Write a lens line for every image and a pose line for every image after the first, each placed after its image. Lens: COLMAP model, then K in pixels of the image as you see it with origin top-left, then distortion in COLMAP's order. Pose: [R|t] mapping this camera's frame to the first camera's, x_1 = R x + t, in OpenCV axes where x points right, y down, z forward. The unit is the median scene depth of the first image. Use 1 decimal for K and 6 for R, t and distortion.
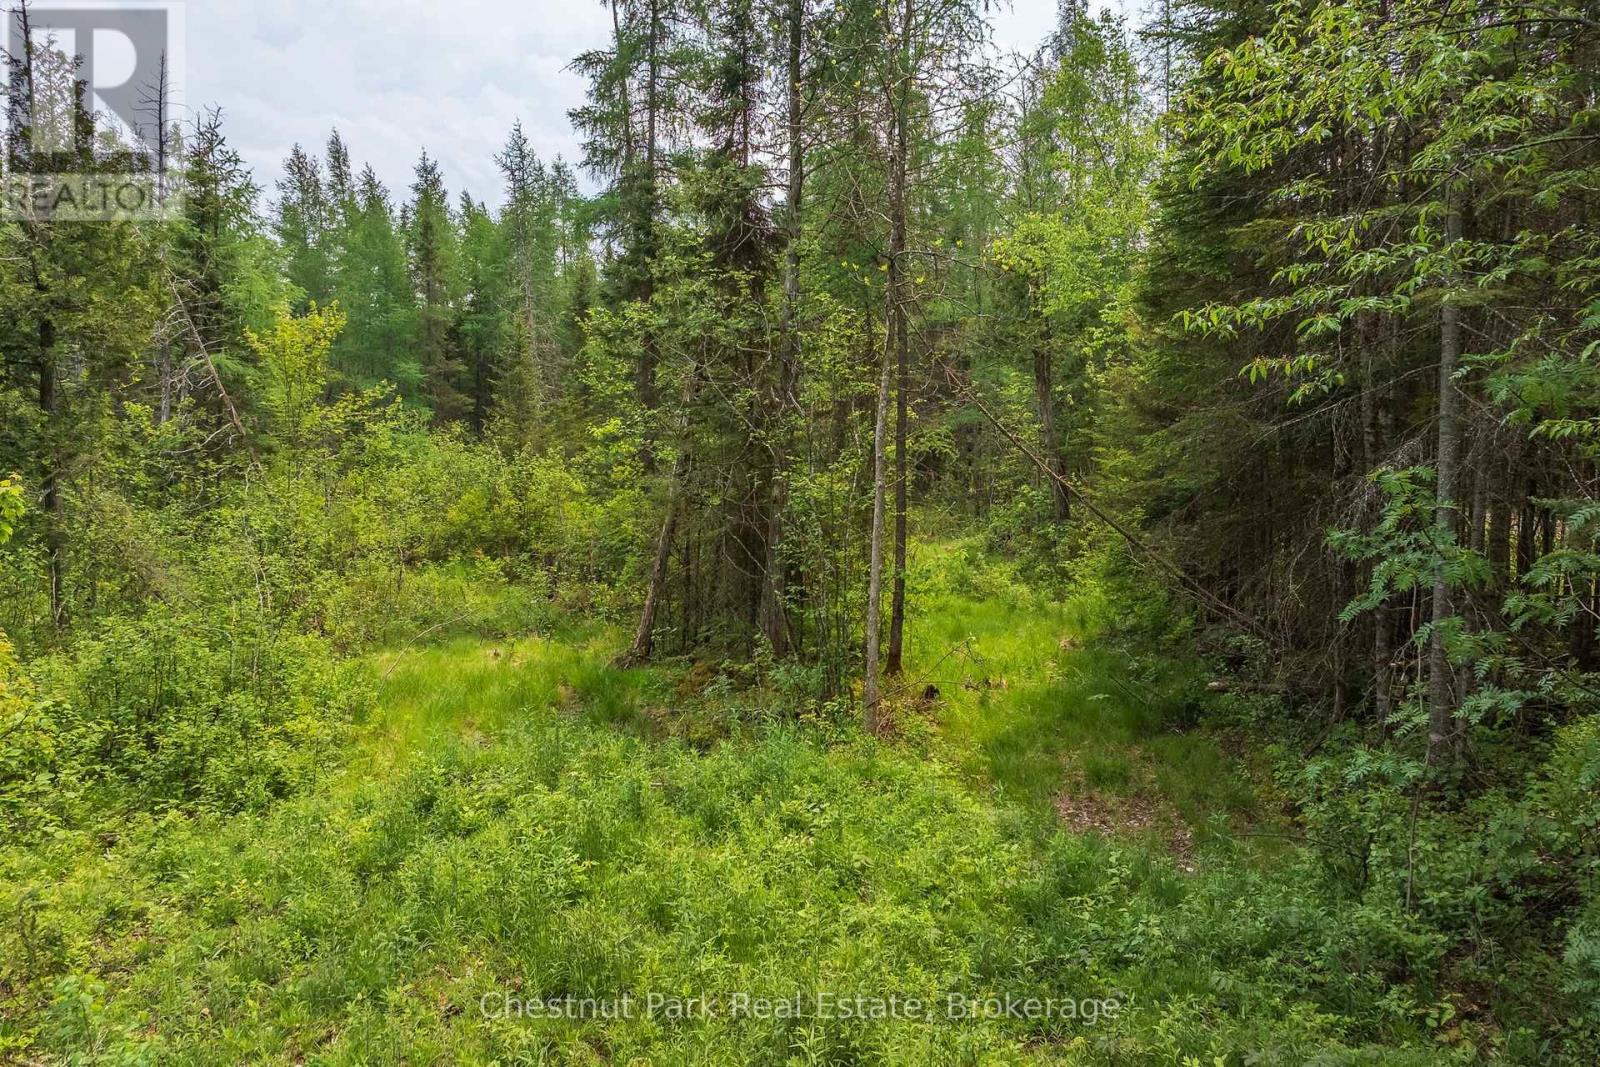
lens RADIAL K [[1255.7, 0, 800.0], [0, 1255.7, 533.5], [0, 0, 1]] dist [0.087608, -0.001796]
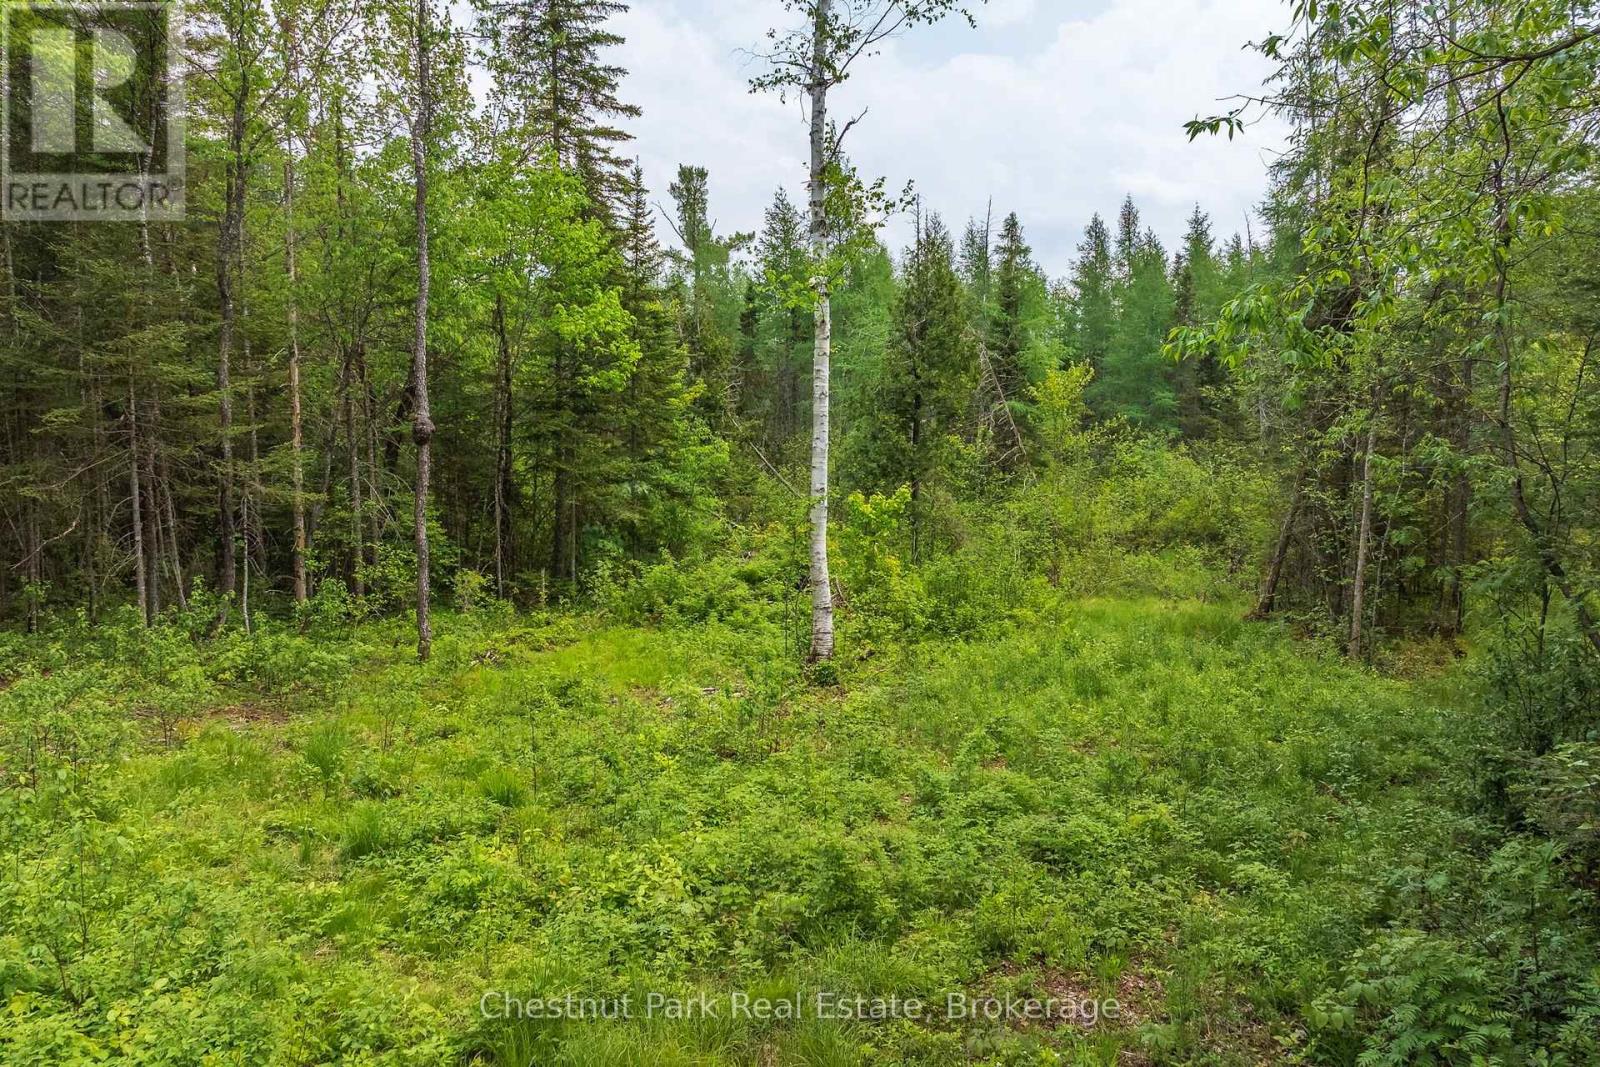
lens RADIAL K [[1210.3, 0, 800.0], [0, 1210.3, 533.5], [0, 0, 1]] dist [-0.001662, 0.000757]
pose [[0.815363, 0.040782, -0.577511, 0.164357], [-0.043345, 0.999016, 0.009350, 0.012672], [0.577325, 0.017408, 0.816329, -0.290517]]
